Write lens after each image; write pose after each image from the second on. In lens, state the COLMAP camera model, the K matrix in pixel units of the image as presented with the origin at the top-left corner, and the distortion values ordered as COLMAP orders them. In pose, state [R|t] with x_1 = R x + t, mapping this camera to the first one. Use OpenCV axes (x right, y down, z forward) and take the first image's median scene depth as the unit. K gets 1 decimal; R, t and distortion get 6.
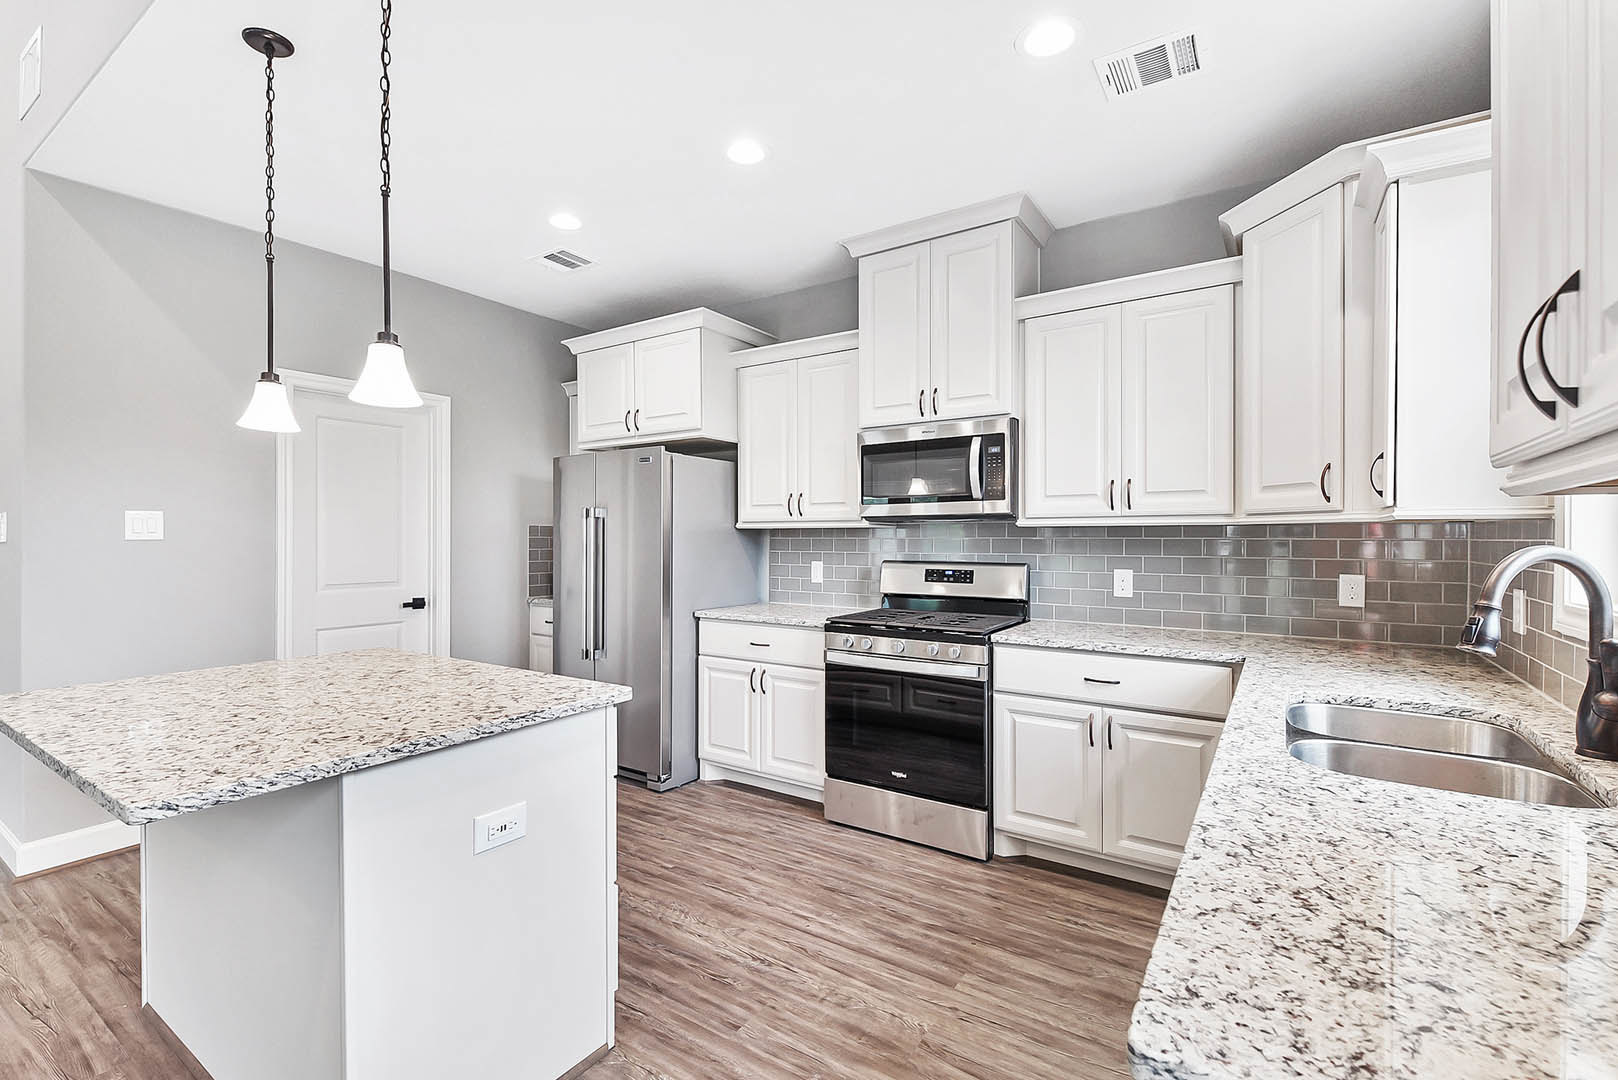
lens RADIAL K [[725.3, 0, 809.0], [0, 725.3, 540.0], [0, 0, 1]] dist [0.012791, -0.000166]
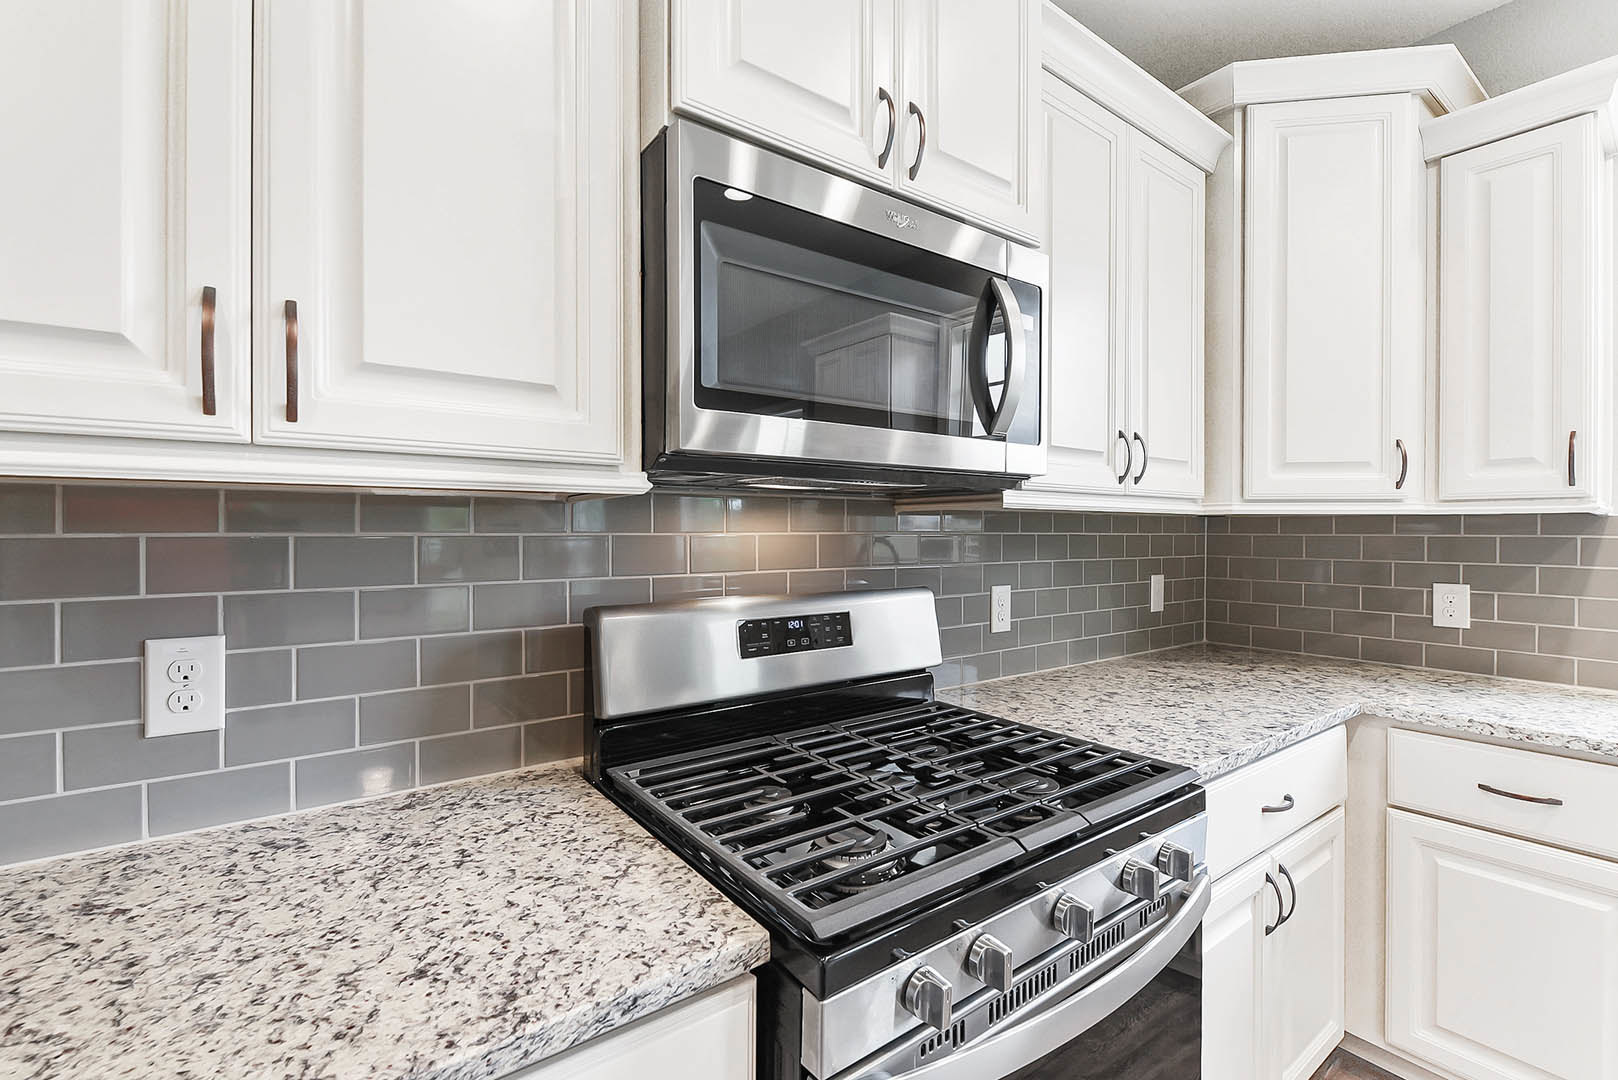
lens RADIAL K [[709.5, 0, 809.0], [0, 709.5, 540.0], [0, 0, 1]] dist [0.000930, -0.000164]
pose [[0.332280, -0.011364, 0.943112, -0.153580], [-0.000768, 0.999924, 0.012319, -0.003711], [-0.943180, -0.004818, 0.332246, 0.881423]]
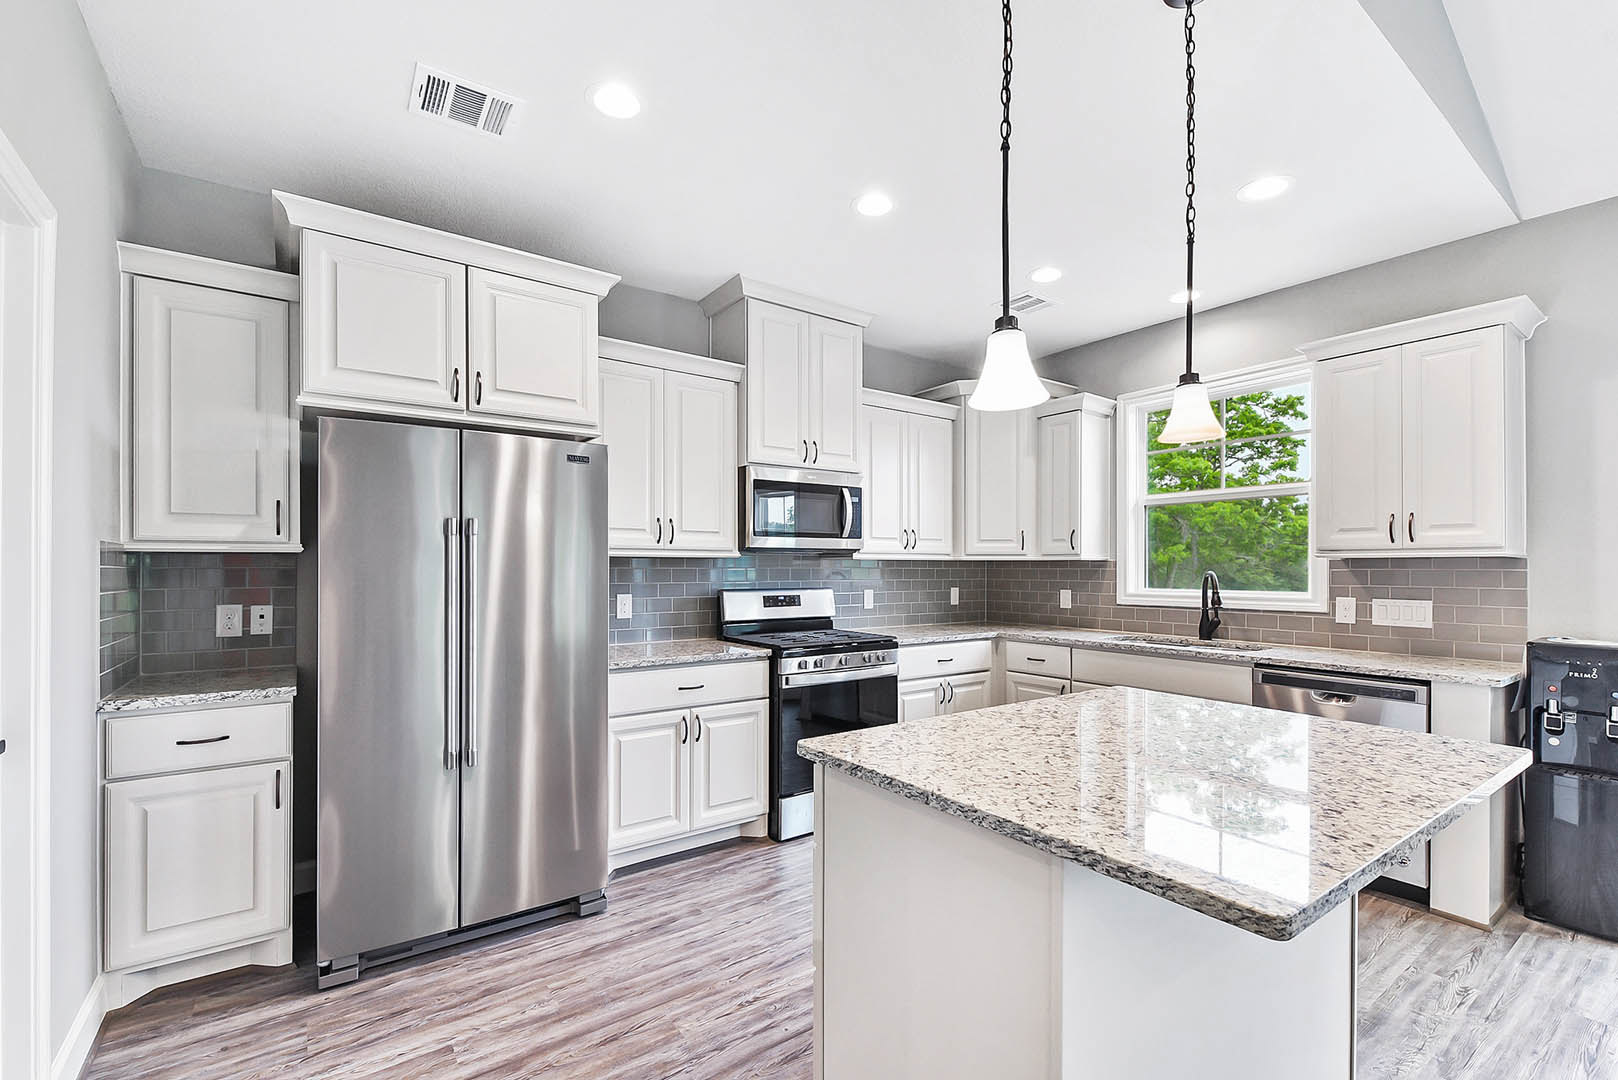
lens RADIAL K [[703.7, 0, 812.5], [0, 703.7, 565.1], [0, 0, 1]] dist [0.012232, -0.000498]
pose [[0.338339, 0.002945, 0.941020, -0.853031], [0.001744, 0.999991, -0.003757, -0.003194], [-0.941023, 0.002912, 0.338331, 0.581408]]
